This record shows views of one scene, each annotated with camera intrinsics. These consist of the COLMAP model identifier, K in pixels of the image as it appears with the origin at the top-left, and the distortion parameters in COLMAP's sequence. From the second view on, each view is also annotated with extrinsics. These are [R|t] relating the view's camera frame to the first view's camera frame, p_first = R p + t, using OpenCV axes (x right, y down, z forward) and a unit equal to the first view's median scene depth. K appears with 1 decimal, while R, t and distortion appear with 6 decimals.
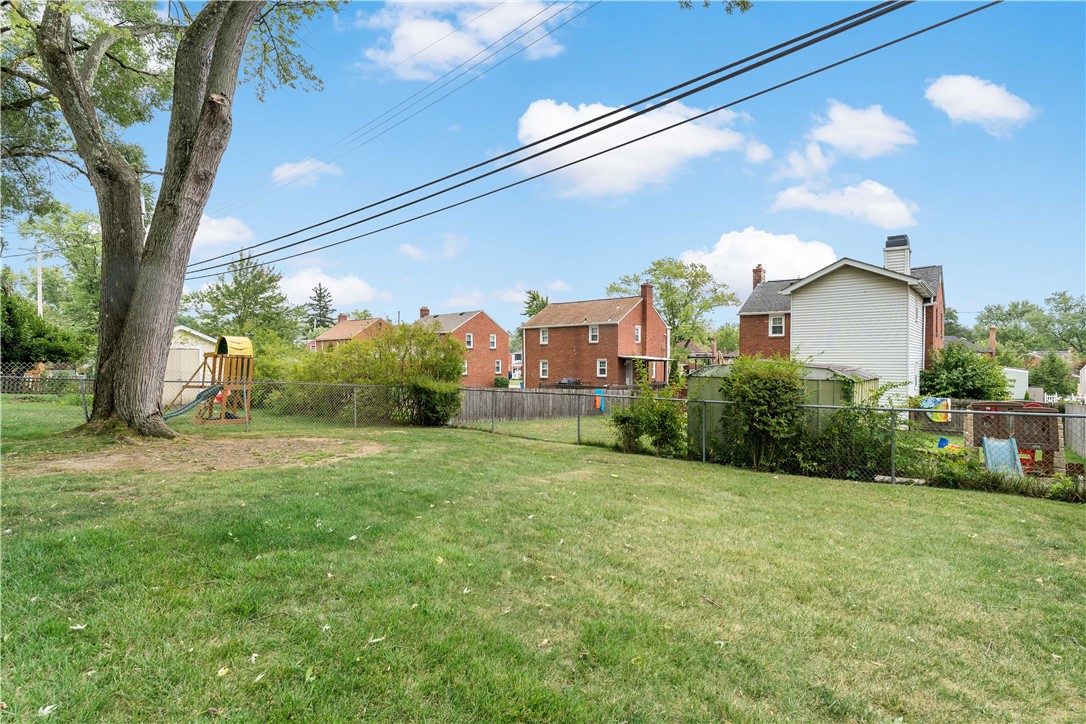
lens RADIAL K [[508.3, 0, 548.1], [0, 508.3, 362.8], [0, 0, 1]] dist [-0.001968, 0.000003]
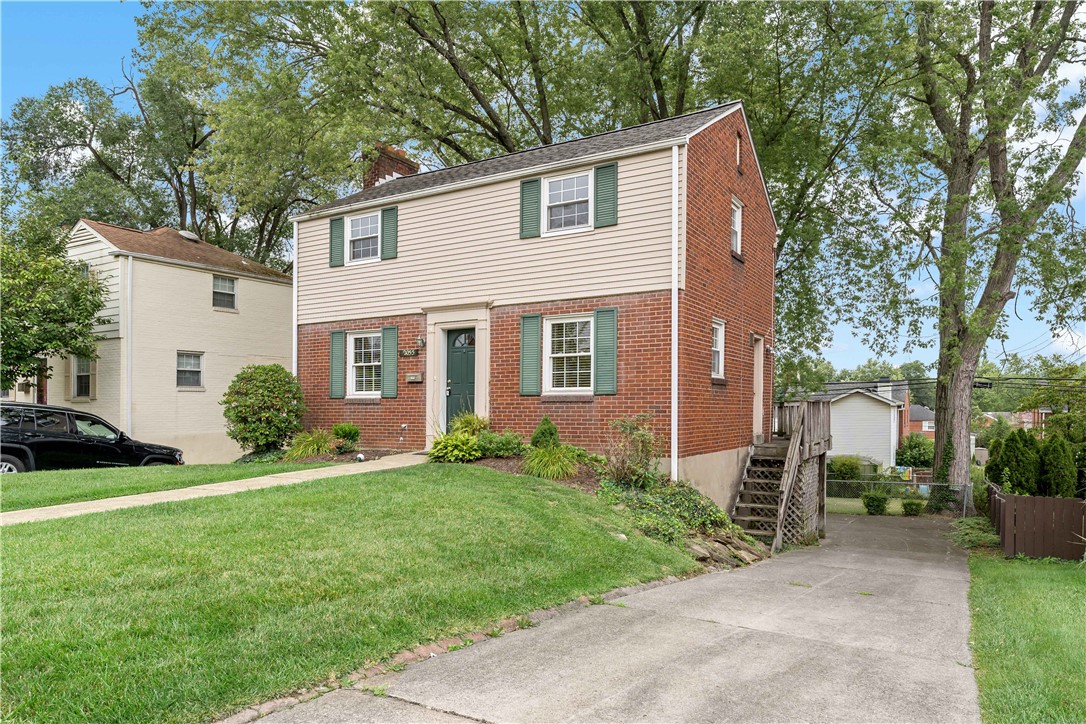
lens RADIAL K [[707.6, 0, 532.9], [0, 707.6, 411.3], [0, 0, 1]] dist [-0.002684, -0.001539]
pose [[0.986006, -0.003439, 0.166673, -0.855298], [0.003205, 0.999993, 0.001672, -0.122029], [-0.166678, -0.001115, 0.986011, -1.124151]]
